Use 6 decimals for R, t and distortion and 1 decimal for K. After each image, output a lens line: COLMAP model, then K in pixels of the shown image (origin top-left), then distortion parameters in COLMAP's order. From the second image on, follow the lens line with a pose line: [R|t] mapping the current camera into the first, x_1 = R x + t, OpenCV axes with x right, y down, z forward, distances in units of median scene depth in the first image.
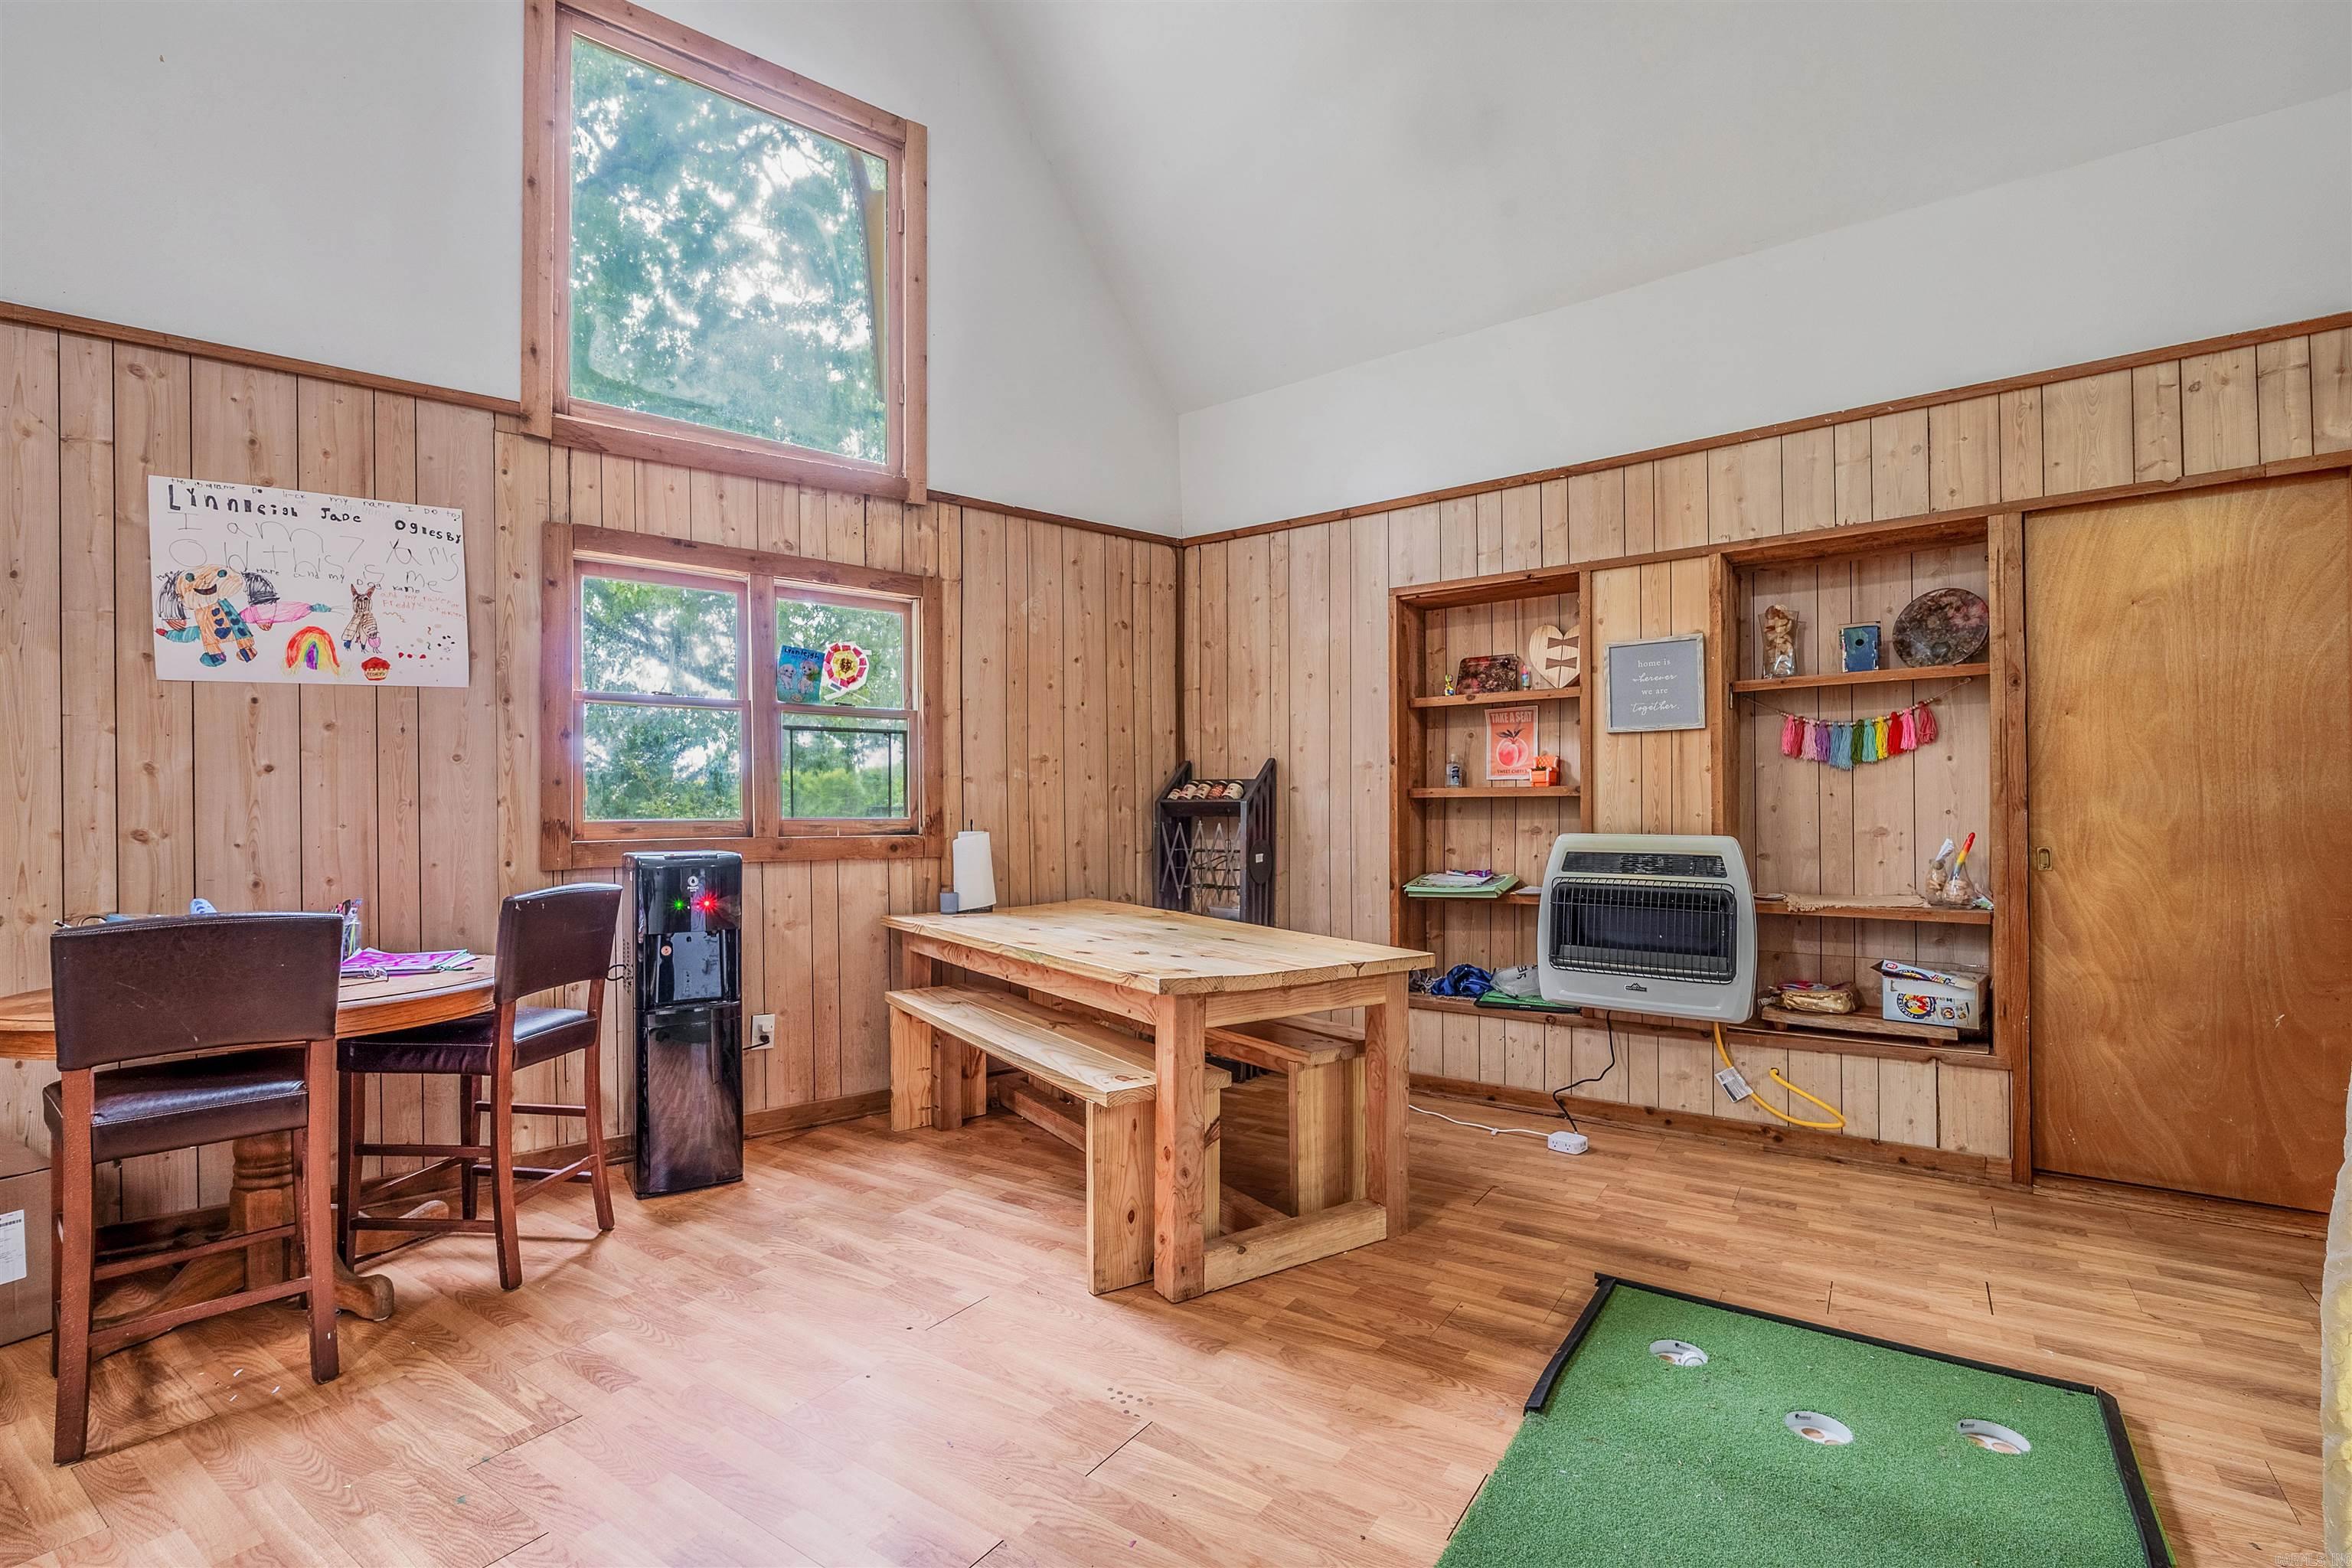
lens RADIAL K [[1056.2, 0, 1157.7], [0, 1056.2, 800.6], [0, 0, 1]] dist [-0.003744, -0.000936]
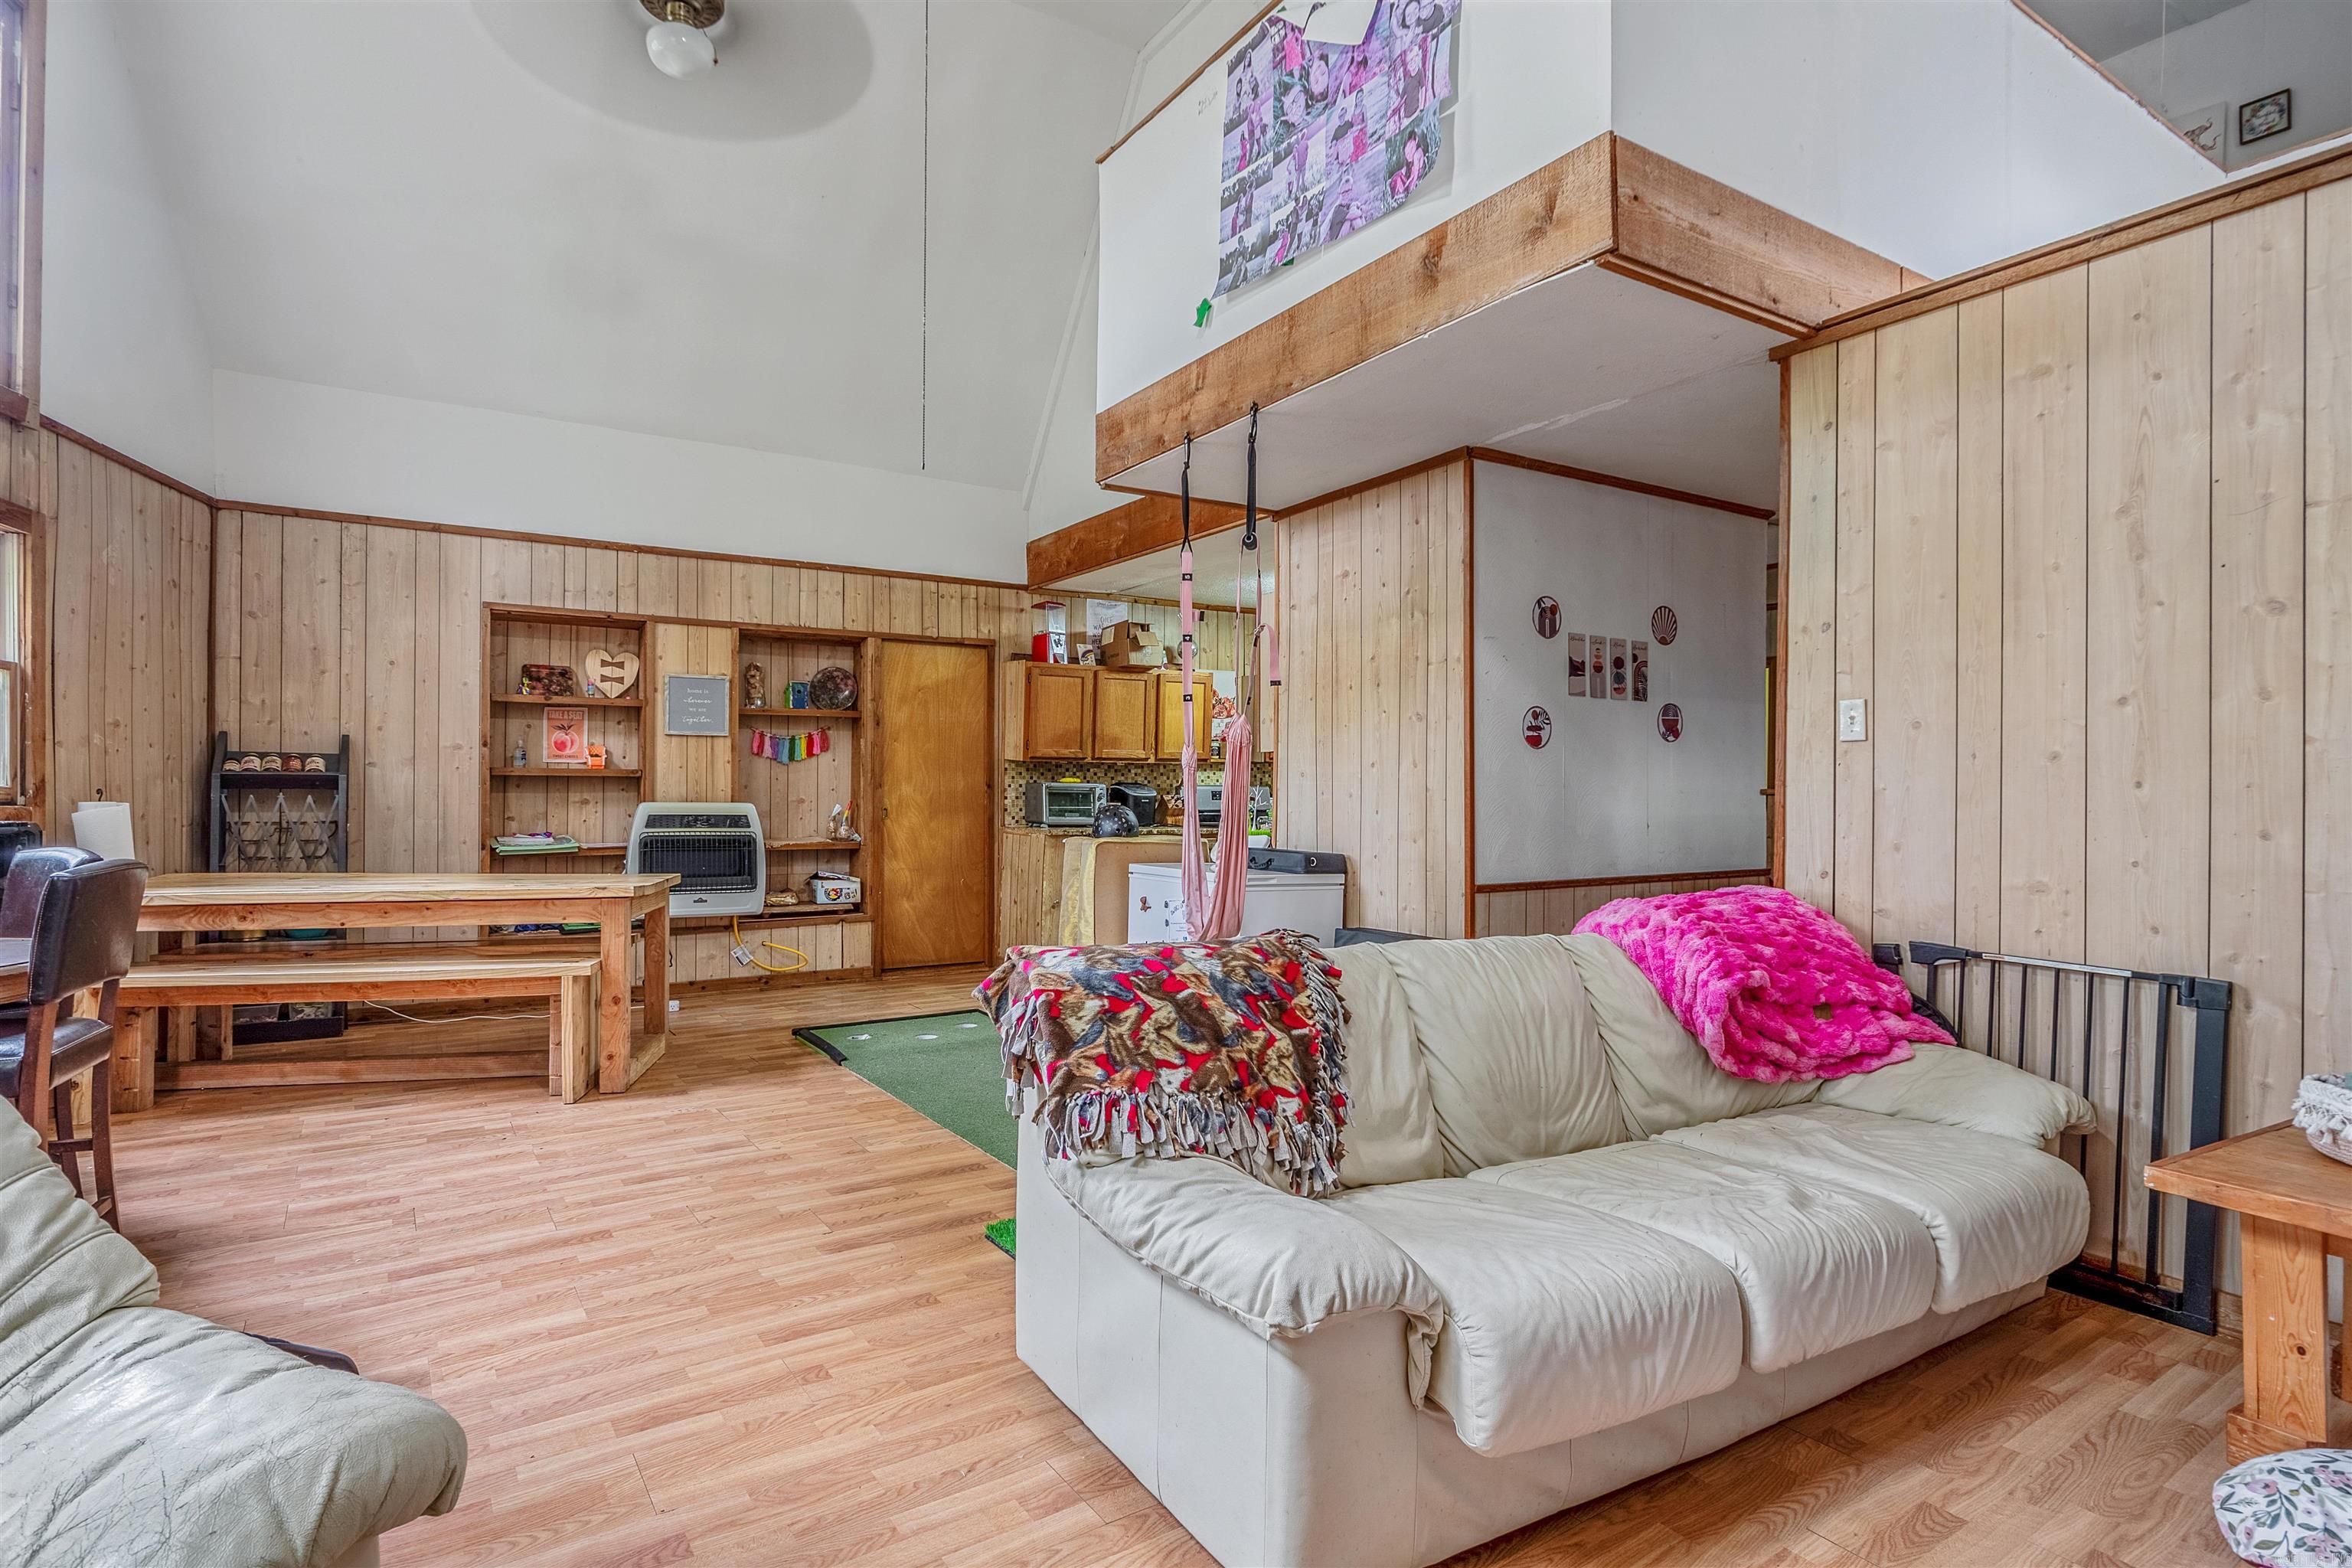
lens RADIAL K [[1199.4, 0, 1176.0], [0, 1199.4, 784.0], [0, 0, 1]] dist [-0.000652, -0.000600]
pose [[0.357441, 0.014189, 0.933828, -0.884035], [-0.013935, 0.999854, -0.009859, 0.011982], [-0.933832, -0.009489, 0.357587, -0.267071]]
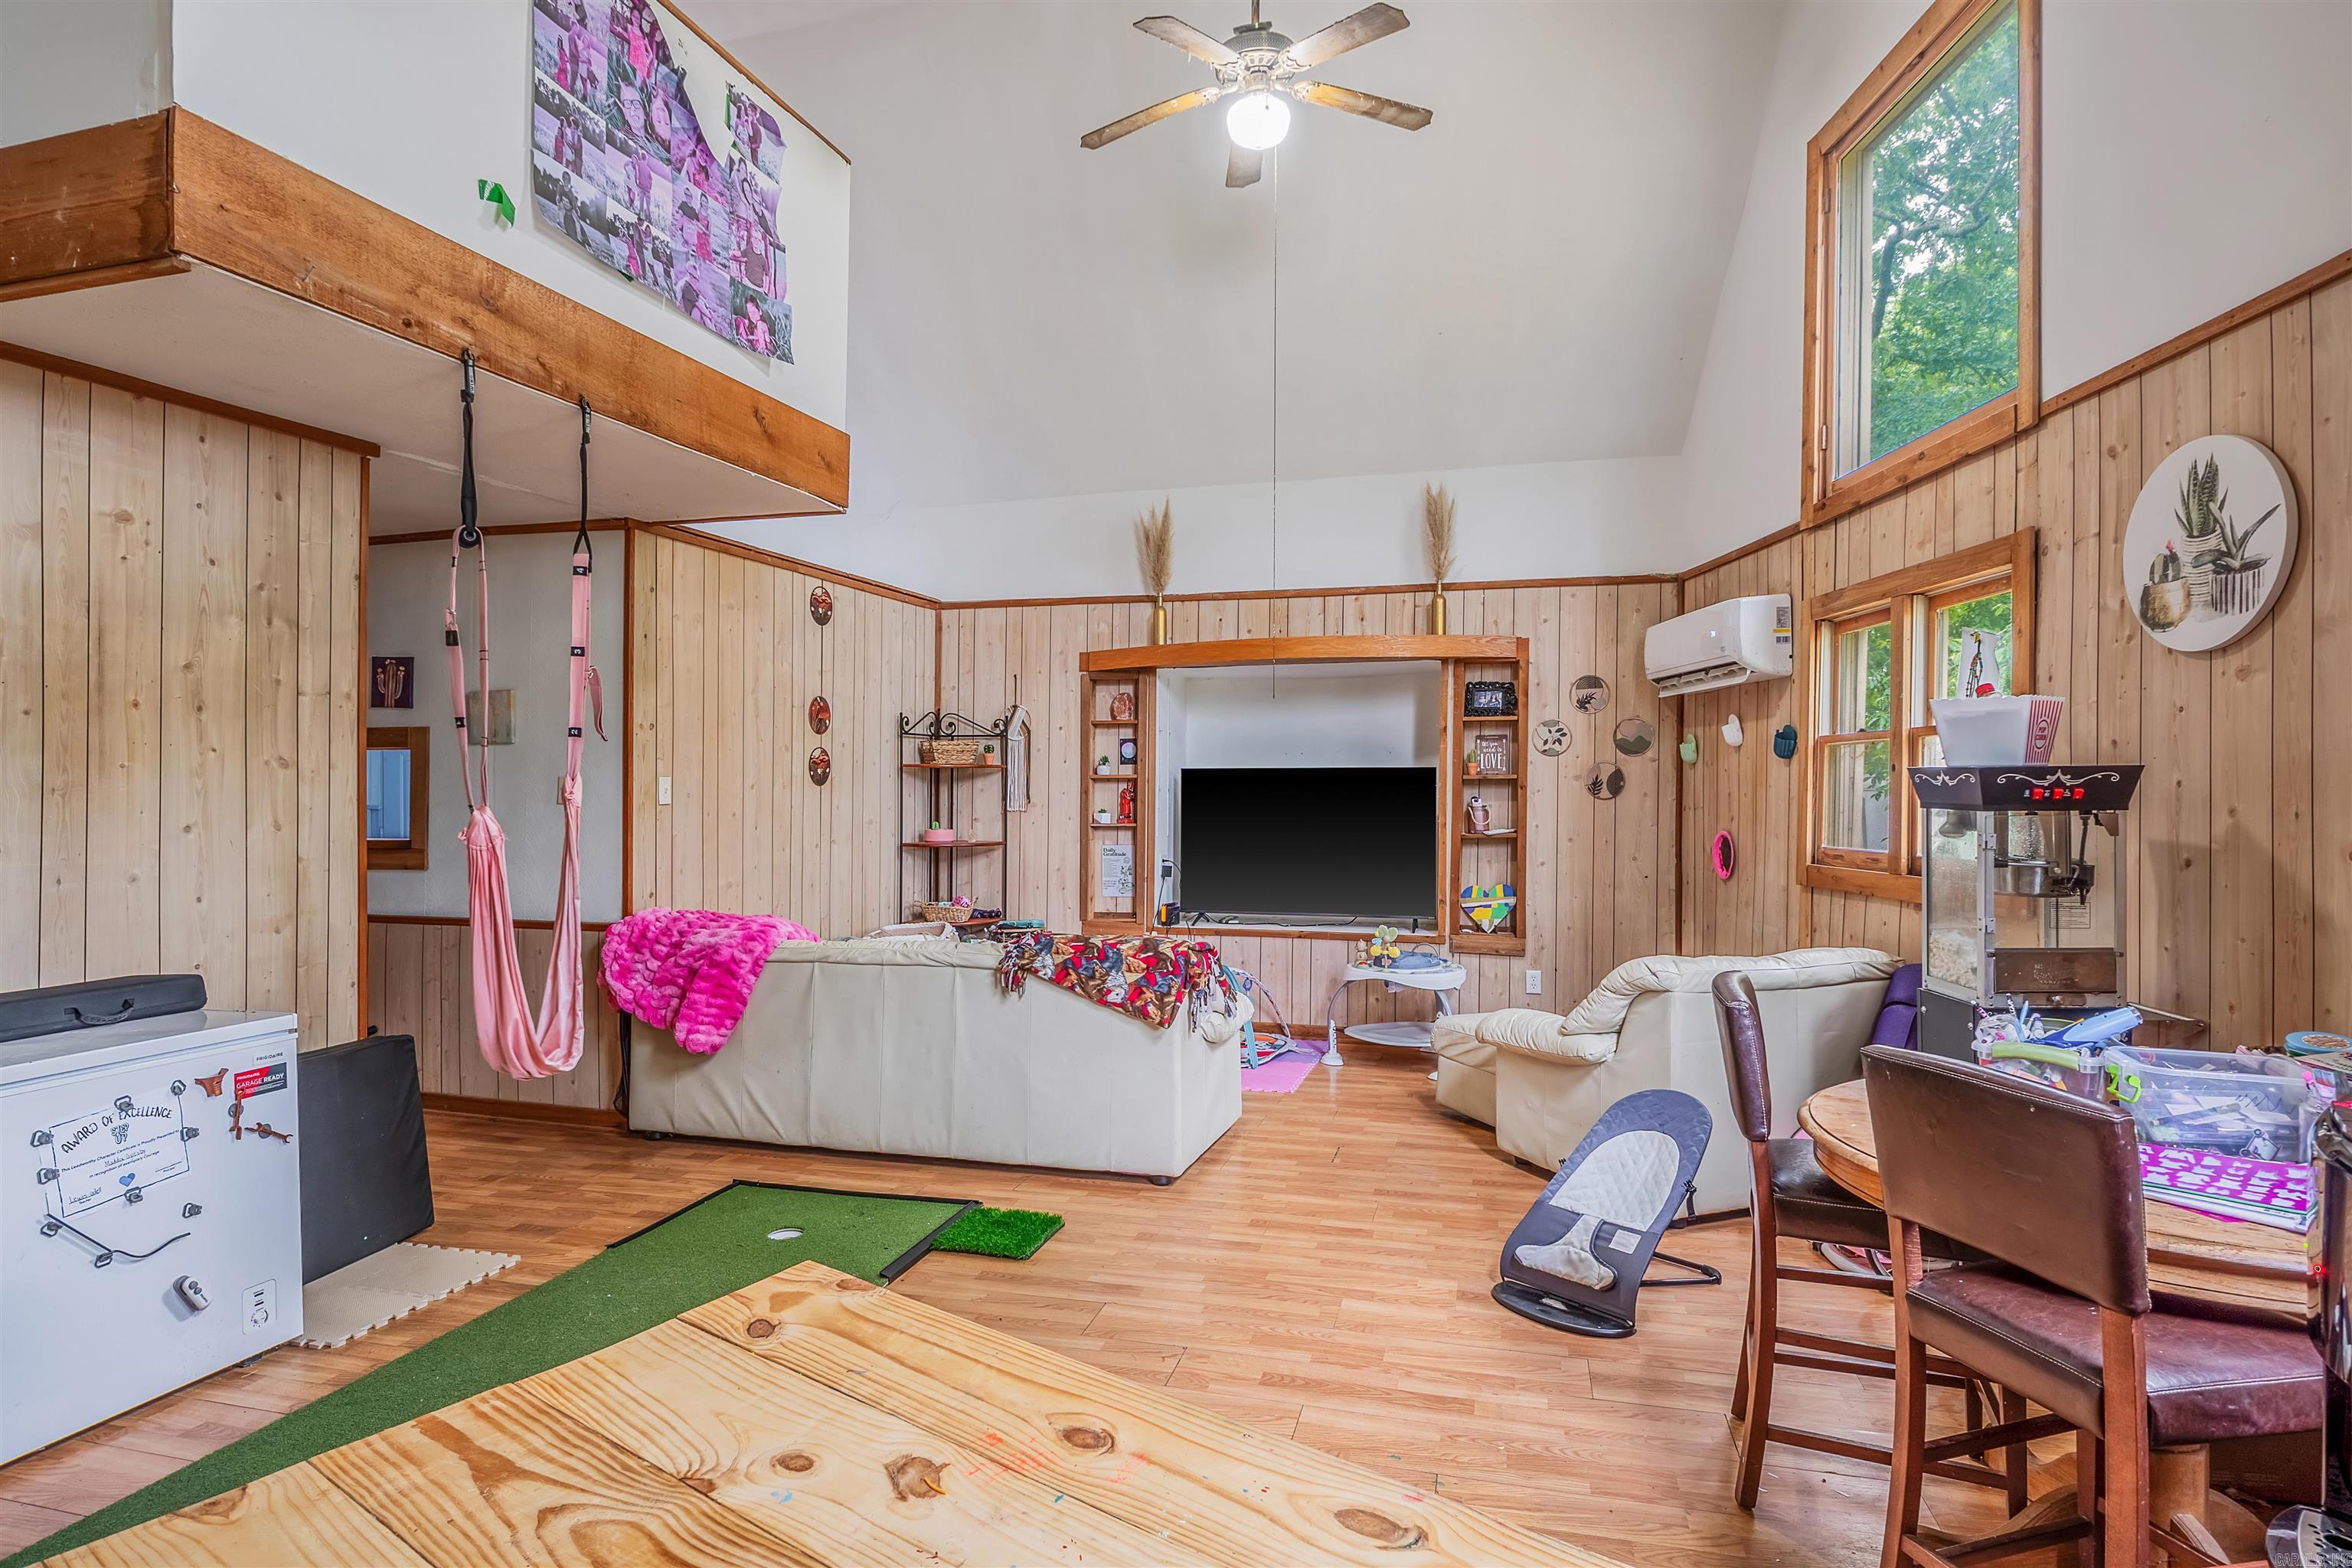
lens RADIAL K [[1261.4, 0, 1169.8], [0, 1261.4, 790.9], [0, 0, 1]] dist [-0.001384, 0.001141]
pose [[-0.939237, 0.009019, -0.343151, 0.031694], [0.008943, 0.999958, 0.001802, -0.045360], [0.343153, -0.001376, -0.939278, 1.048157]]
